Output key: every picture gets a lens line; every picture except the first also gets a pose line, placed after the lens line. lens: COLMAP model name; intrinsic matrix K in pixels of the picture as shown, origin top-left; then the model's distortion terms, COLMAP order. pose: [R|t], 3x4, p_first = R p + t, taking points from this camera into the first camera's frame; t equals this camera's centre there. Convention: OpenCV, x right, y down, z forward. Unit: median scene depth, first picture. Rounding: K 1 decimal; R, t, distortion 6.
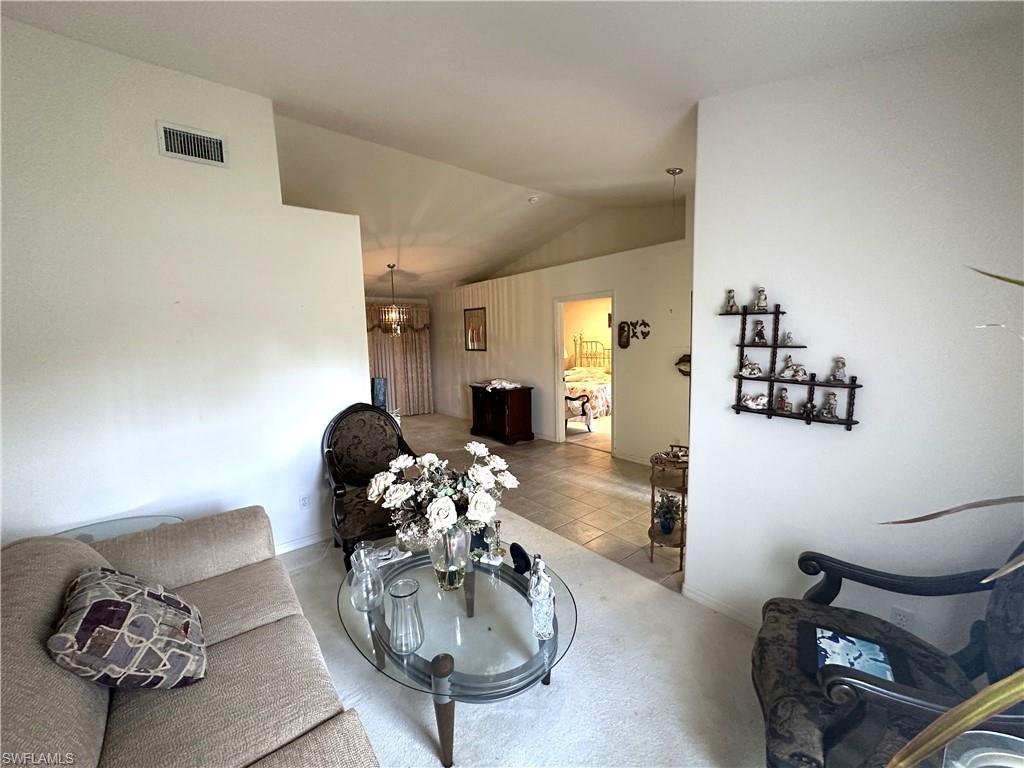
lens RADIAL K [[409.0, 0, 512.0], [0, 409.0, 384.0], [0, 0, 1]] dist [-0.002652, -0.000295]
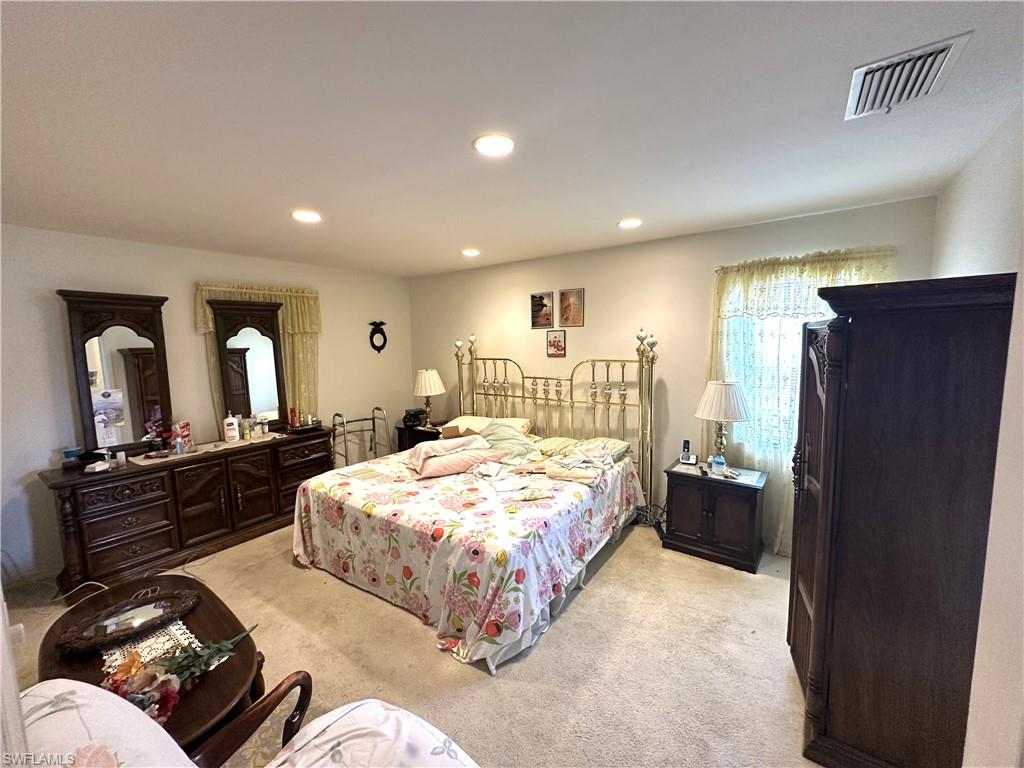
lens RADIAL K [[409.0, 0, 512.0], [0, 409.0, 384.0], [0, 0, 1]] dist [-0.002652, -0.000295]
pose [[0.970819, -0.015019, 0.239342, 0.106654], [0.018093, 0.999780, -0.010649, -0.071424], [-0.239130, 0.014669, 0.970877, 0.568815]]
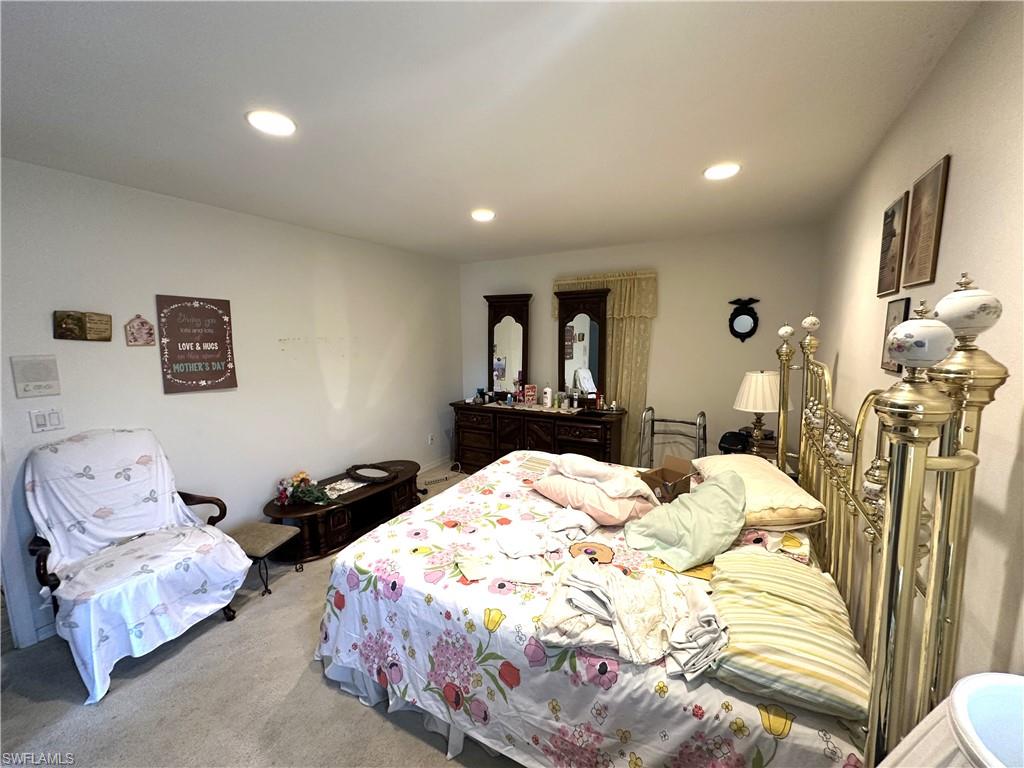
lens RADIAL K [[409.0, 0, 512.0], [0, 409.0, 384.0], [0, 0, 1]] dist [-0.002652, -0.000295]
pose [[0.344967, 0.146705, -0.927079, 0.343751], [-0.108514, 0.987320, 0.115860, -0.100857], [0.932321, 0.060633, 0.356513, 0.775247]]
